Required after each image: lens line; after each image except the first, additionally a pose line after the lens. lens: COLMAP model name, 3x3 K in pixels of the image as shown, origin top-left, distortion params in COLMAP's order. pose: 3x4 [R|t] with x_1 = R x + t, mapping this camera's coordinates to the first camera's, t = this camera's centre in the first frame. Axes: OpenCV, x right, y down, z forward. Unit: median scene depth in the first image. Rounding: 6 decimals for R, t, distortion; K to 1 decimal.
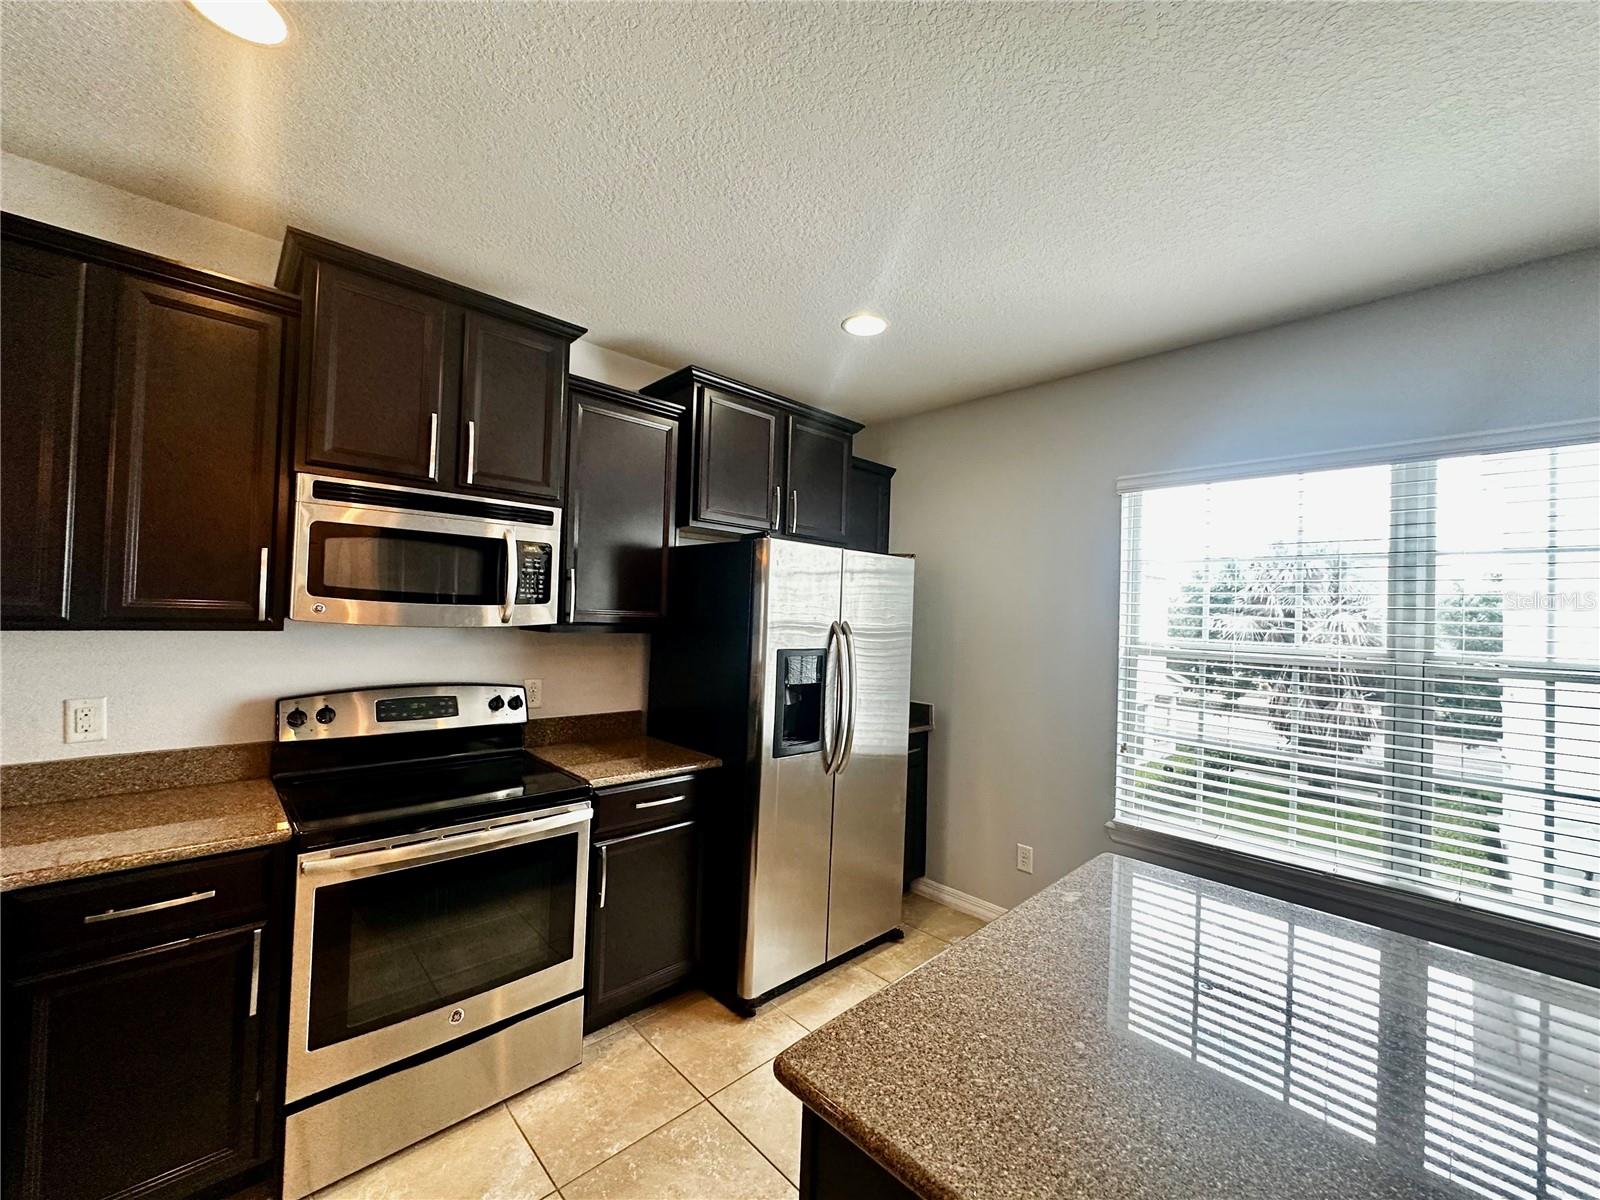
lens RADIAL K [[640.6, 0, 803.2], [0, 640.6, 596.2], [0, 0, 1]] dist [-0.007208, 0.001516]
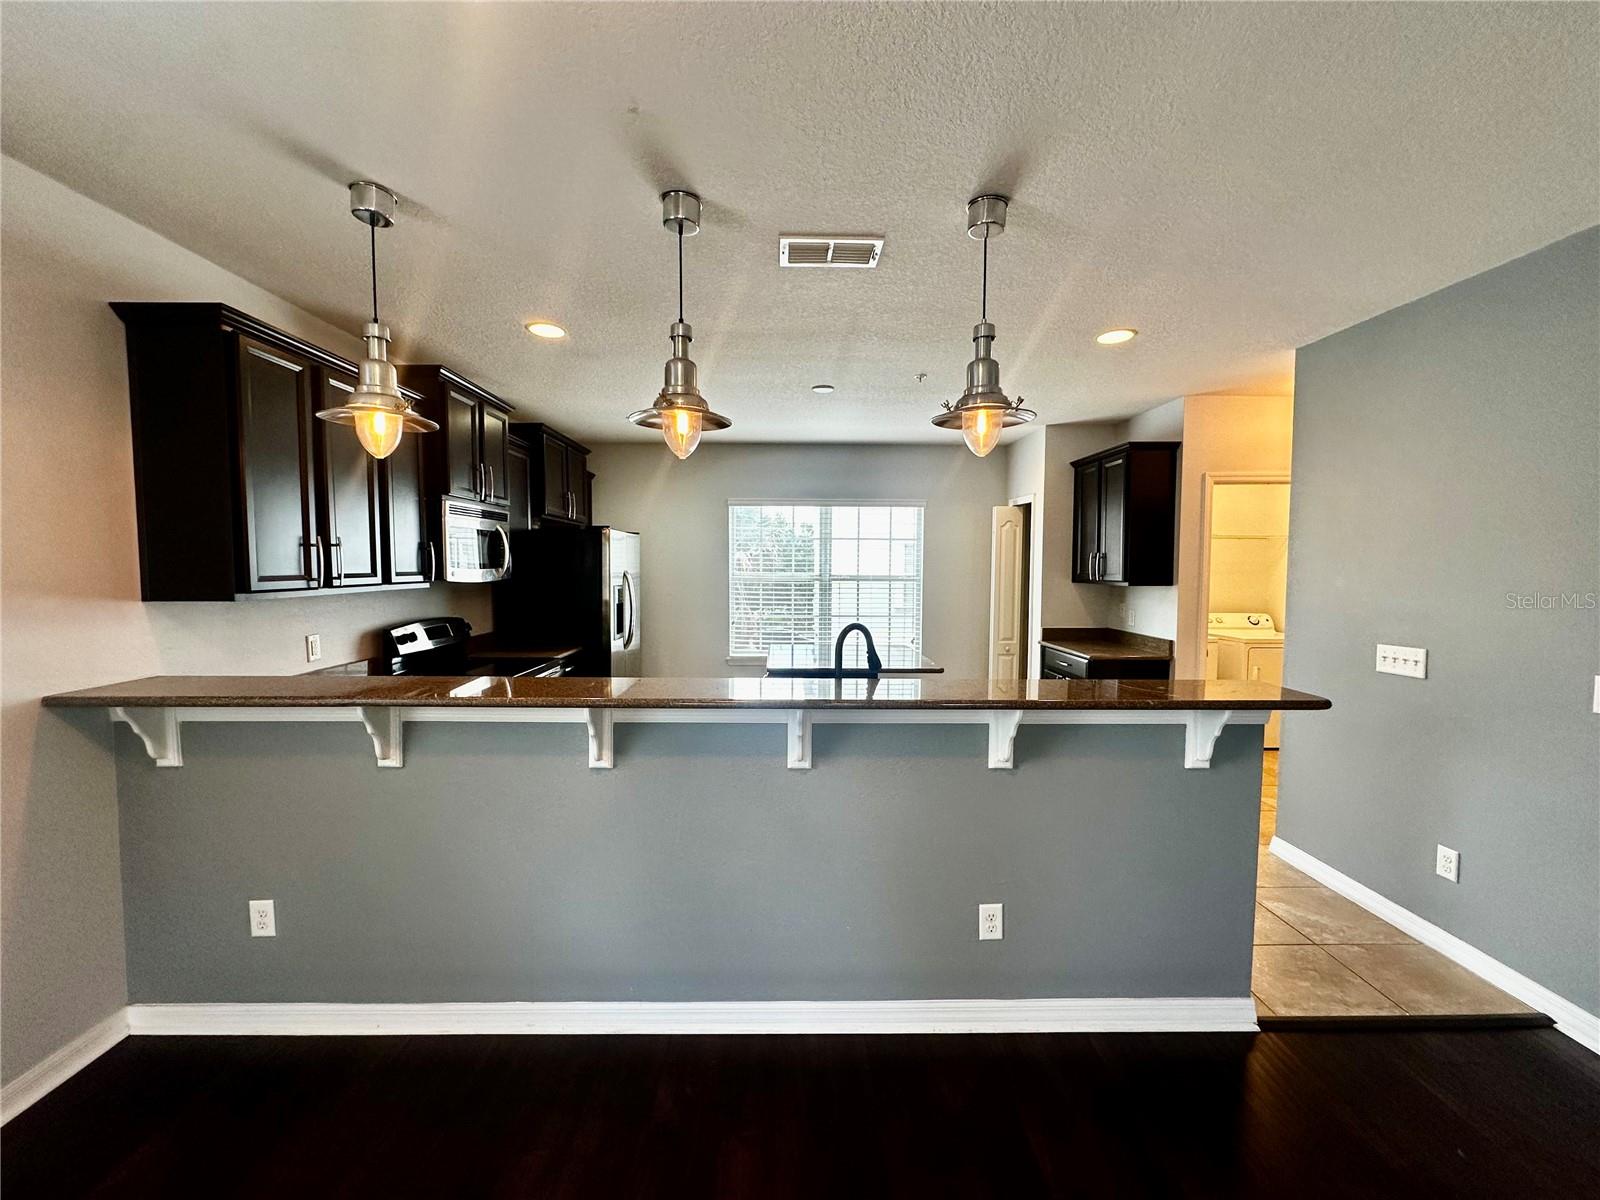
lens RADIAL K [[640.6, 0, 801.6], [0, 640.6, 597.7], [0, 0, 1]] dist [-0.007208, 0.001516]
pose [[0.676936, -0.068705, 0.732829, -1.180366], [-0.000115, 0.995624, 0.093450, -0.071083], [-0.736042, -0.063344, 0.673965, -0.823950]]
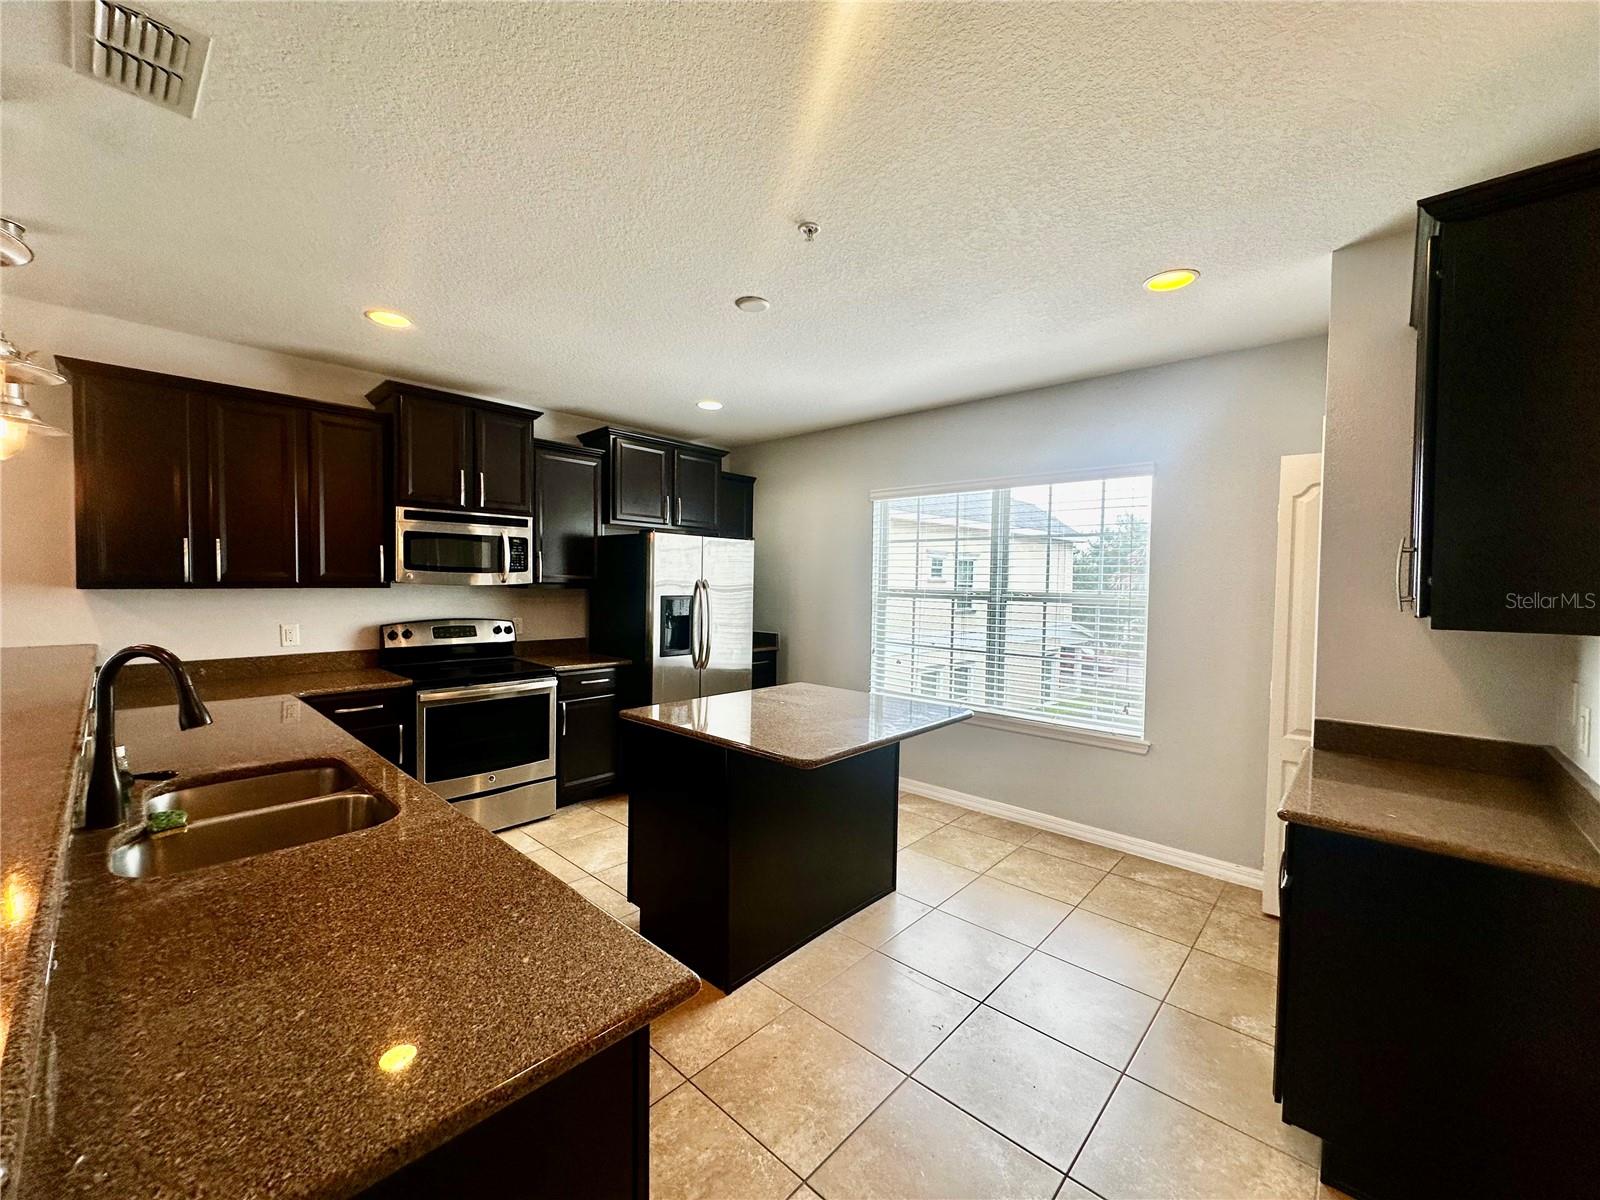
lens RADIAL K [[640.6, 0, 803.5], [0, 640.6, 597.8], [0, 0, 1]] dist [-0.007208, 0.001516]
pose [[0.997392, -0.019087, 0.069602, 0.241051], [0.015045, 0.998196, 0.058131, -0.007712], [-0.070586, -0.056933, 0.995880, -0.824851]]
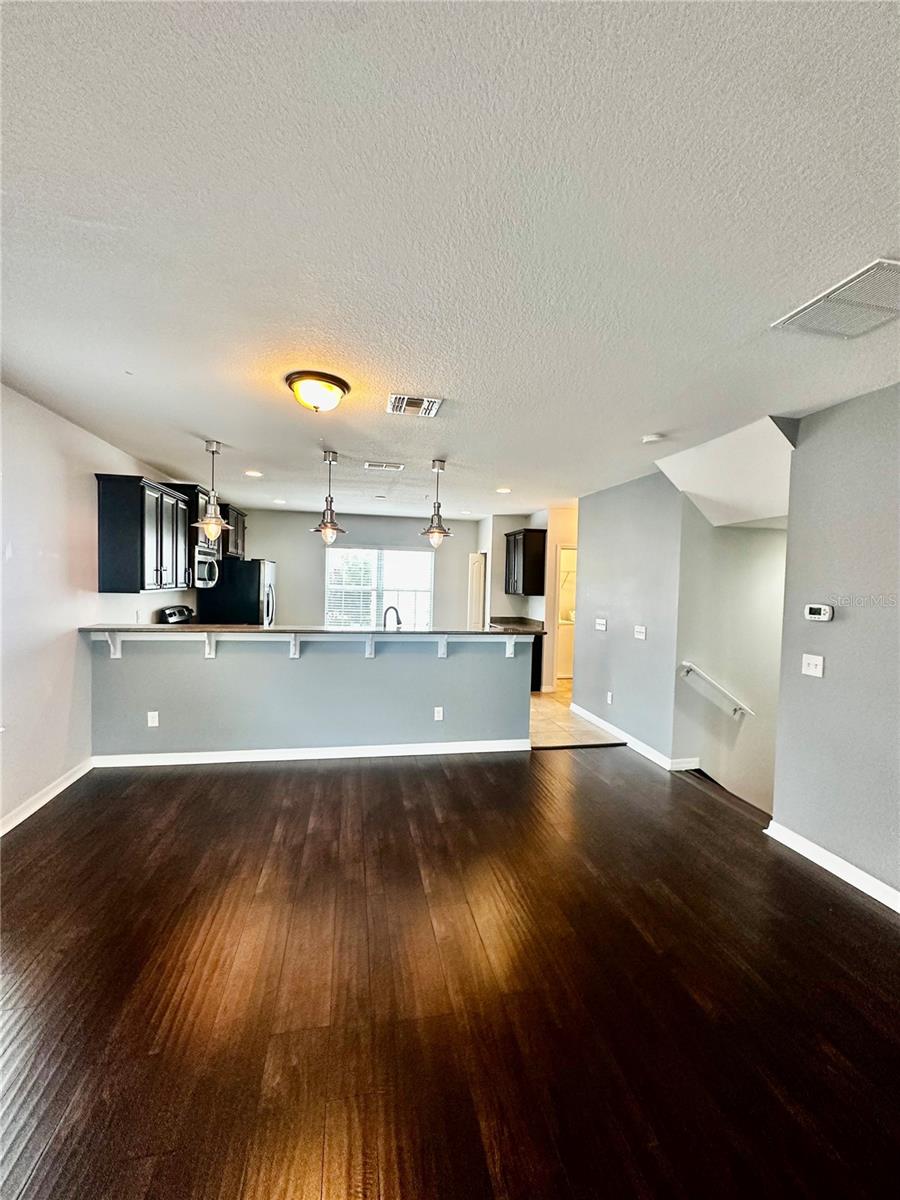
lens RADIAL K [[480.5, 0, 454.2], [0, 480.5, 604.2], [0, 0, 1]] dist [-0.007208, 0.001516]
pose [[0.523468, -0.058224, 0.850054, -1.958072], [-0.032341, 0.995586, 0.088108, -0.129943], [-0.851432, -0.073613, 0.519274, -1.477423]]
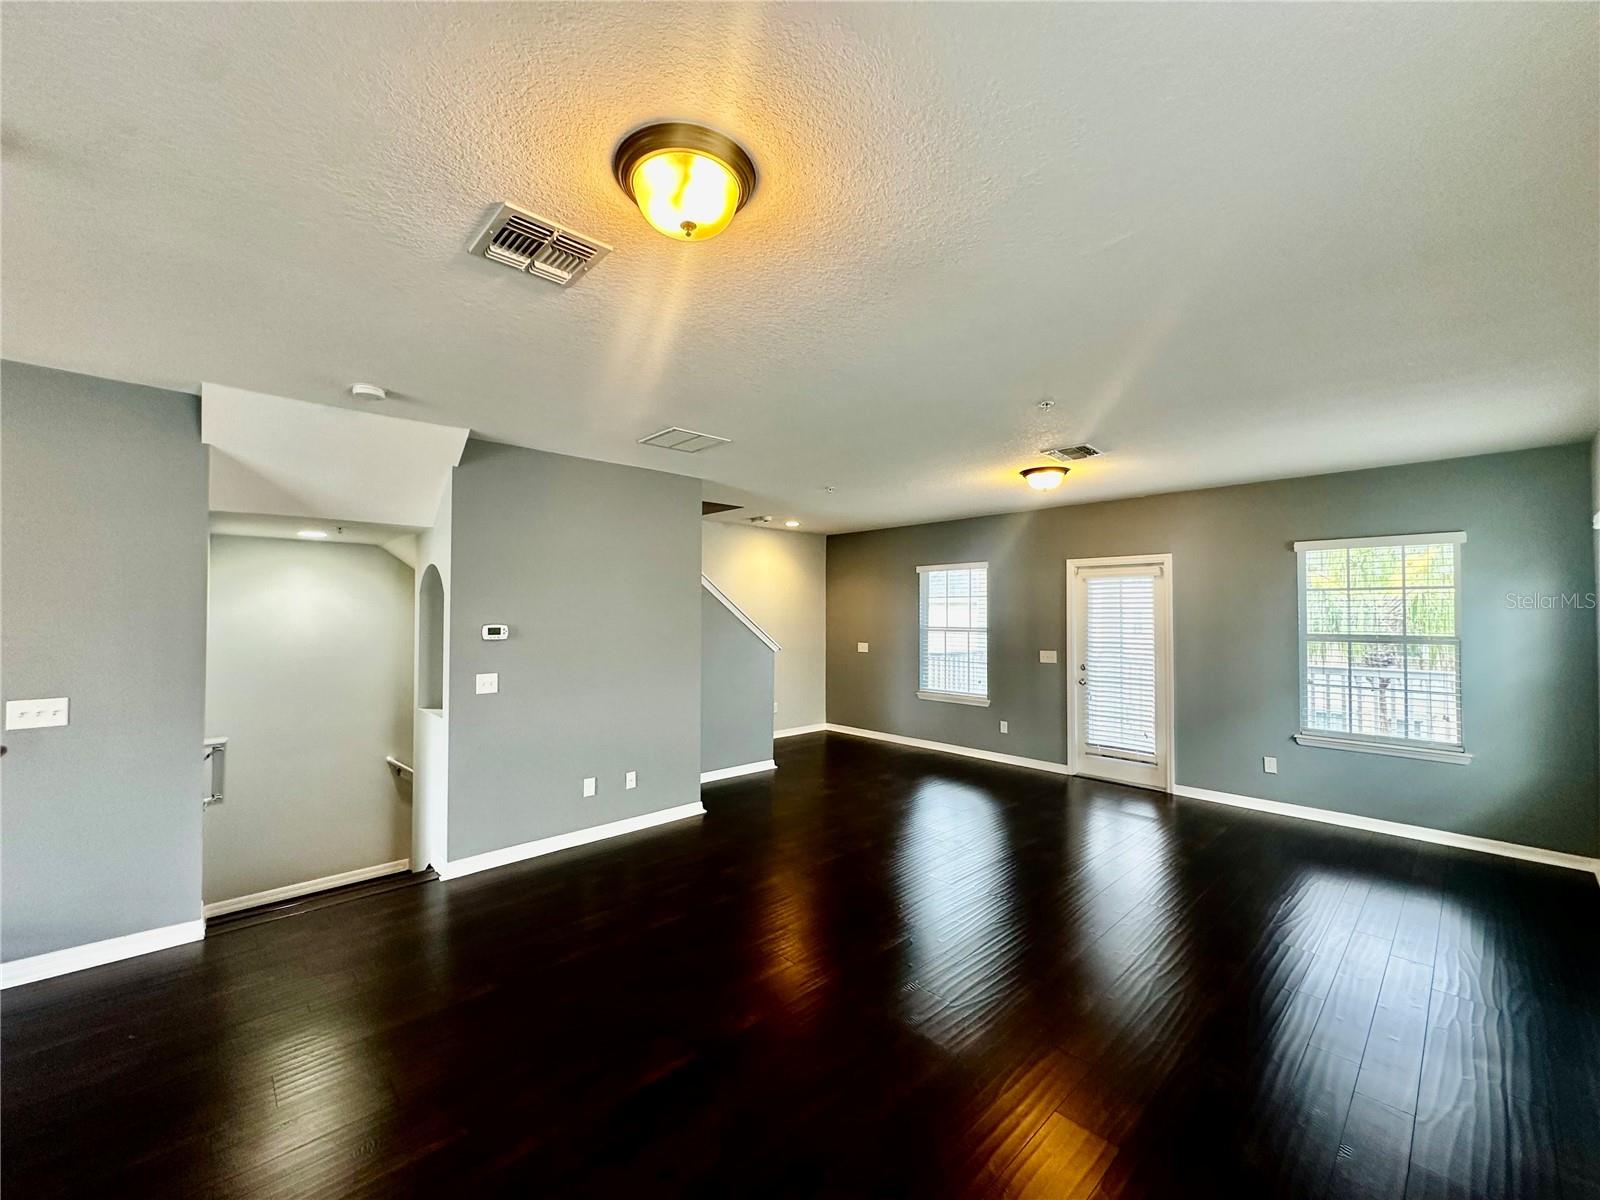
lens RADIAL K [[640.6, 0, 791.5], [0, 640.6, 600.3], [0, 0, 1]] dist [-0.007208, 0.001516]
pose [[-0.999131, -0.034032, 0.024060, -1.253024], [-0.035095, 0.998360, -0.045224, -0.065062], [-0.022481, -0.046029, -0.998687, 0.149097]]
